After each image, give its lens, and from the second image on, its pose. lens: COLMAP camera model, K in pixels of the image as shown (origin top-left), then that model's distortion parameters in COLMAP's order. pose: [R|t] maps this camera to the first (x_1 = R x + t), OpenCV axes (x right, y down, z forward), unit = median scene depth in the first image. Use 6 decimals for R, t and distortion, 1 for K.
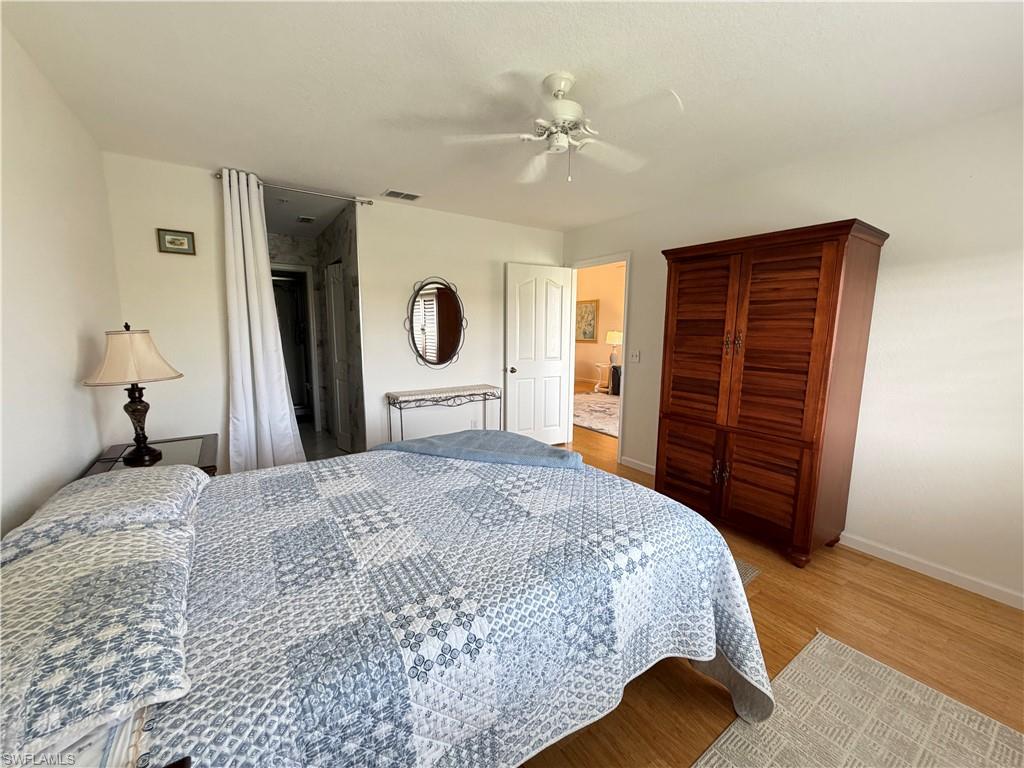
lens RADIAL K [[407.5, 0, 510.1], [0, 407.5, 388.0], [0, 0, 1]] dist [0.000304, 0.000315]
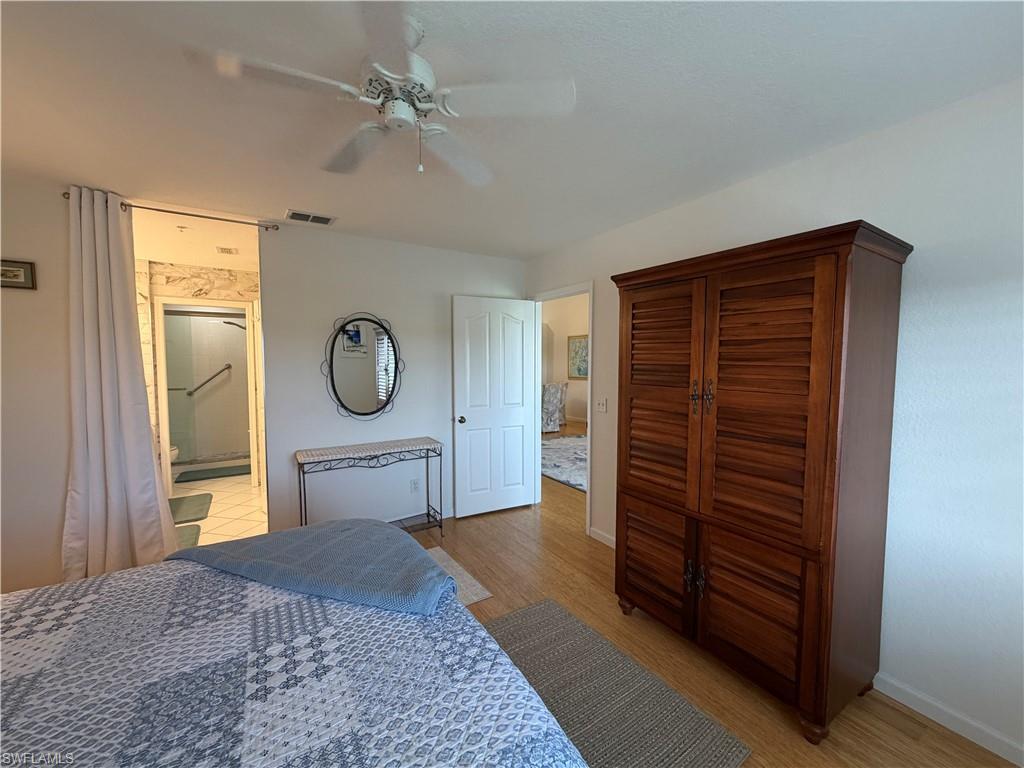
lens RADIAL K [[407.5, 0, 511.7], [0, 407.5, 387.5], [0, 0, 1]] dist [0.000304, 0.000315]
pose [[0.999430, -0.004644, -0.033450, 0.235422], [0.001880, 0.996616, -0.082176, -0.069910], [0.033718, 0.082066, 0.996056, 0.267108]]
